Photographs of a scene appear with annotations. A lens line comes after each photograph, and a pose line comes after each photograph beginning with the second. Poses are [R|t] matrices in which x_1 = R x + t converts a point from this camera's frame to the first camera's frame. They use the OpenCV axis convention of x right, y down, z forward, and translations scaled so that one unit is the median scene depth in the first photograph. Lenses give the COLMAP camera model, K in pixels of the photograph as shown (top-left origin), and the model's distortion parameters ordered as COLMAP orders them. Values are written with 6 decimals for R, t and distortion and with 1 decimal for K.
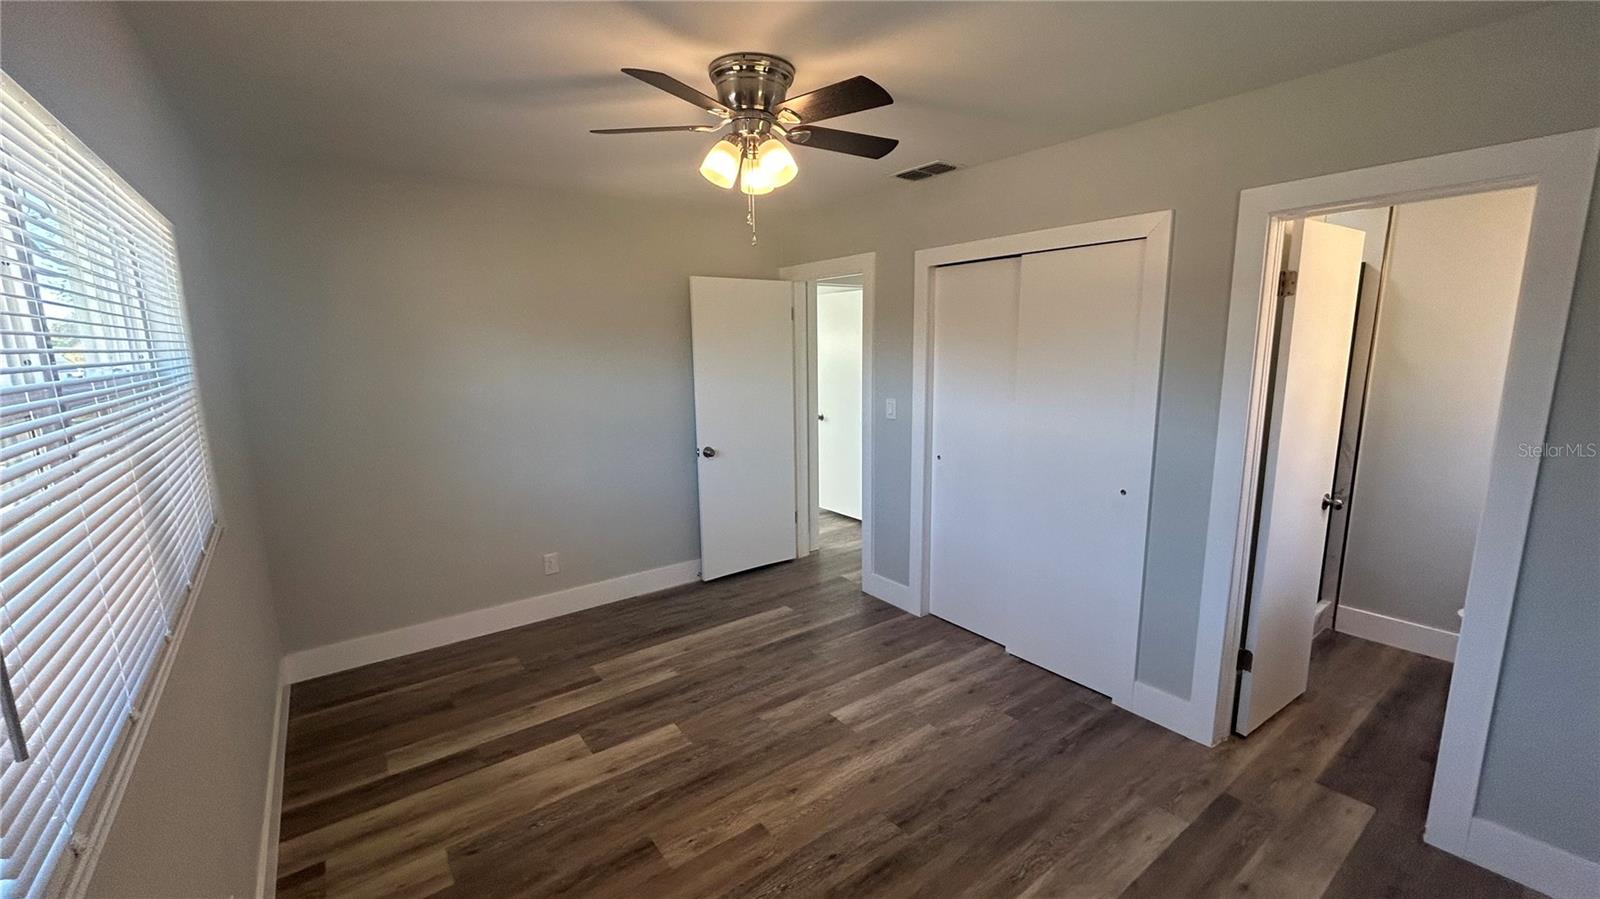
lens RADIAL K [[645.4, 0, 793.3], [0, 645.4, 453.2], [0, 0, 1]] dist [0.000864, 0.000205]
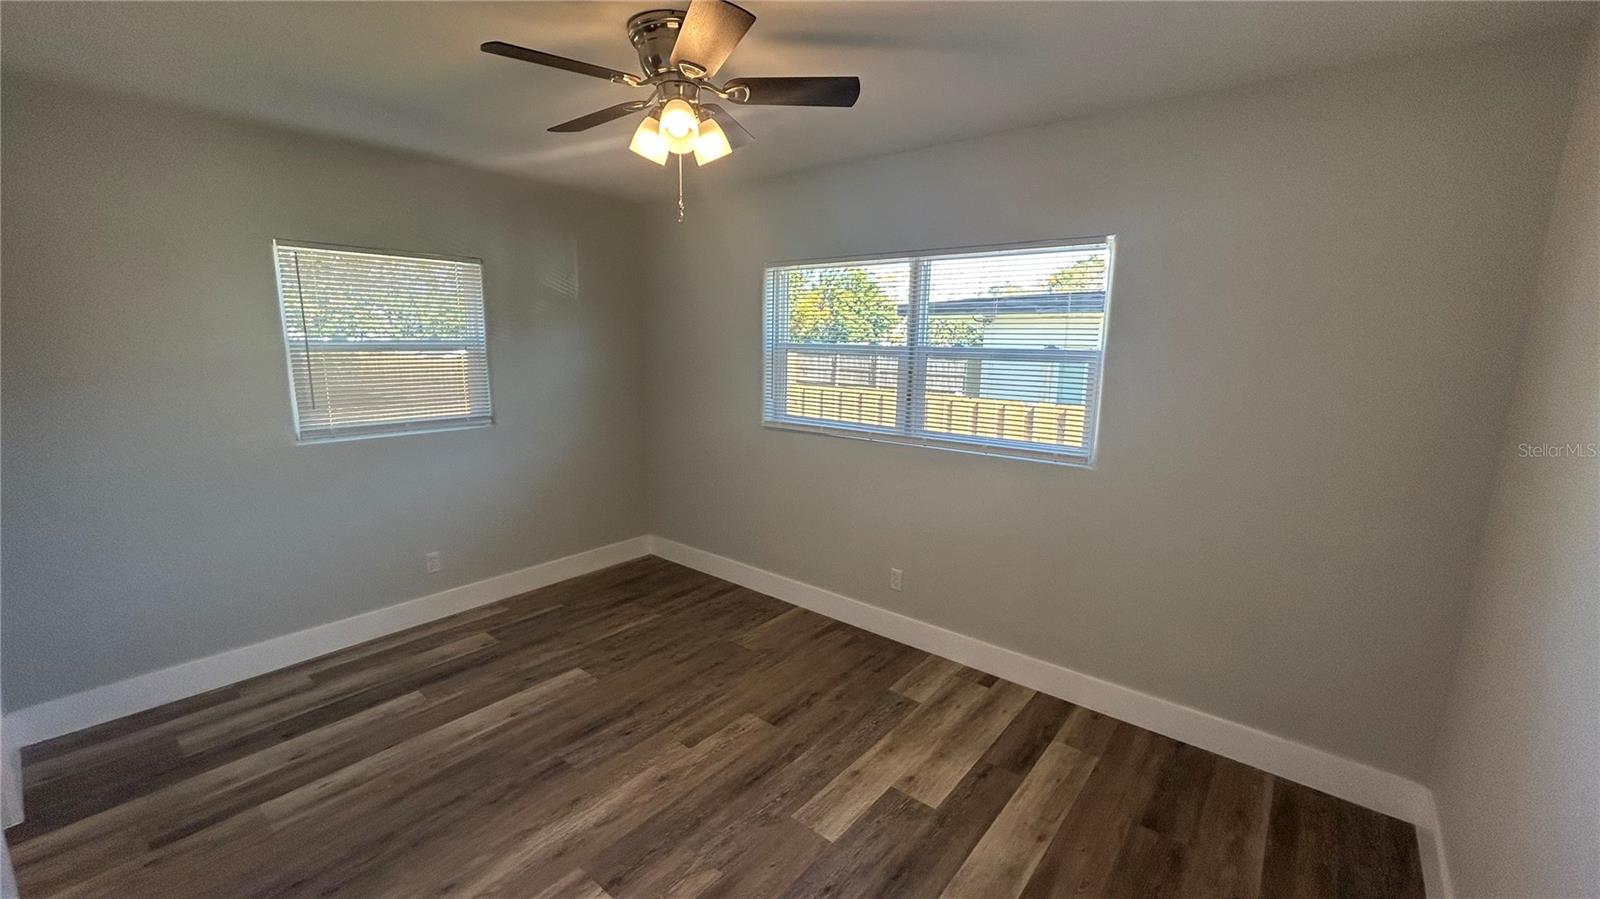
lens RADIAL K [[645.4, 0, 793.3], [0, 645.4, 453.2], [0, 0, 1]] dist [0.000864, 0.000205]
pose [[-0.970776, 0.045261, -0.235683, 0.015916], [-0.041621, 0.935420, 0.351079, -0.311527], [0.236352, 0.350628, -0.906199, 1.804952]]
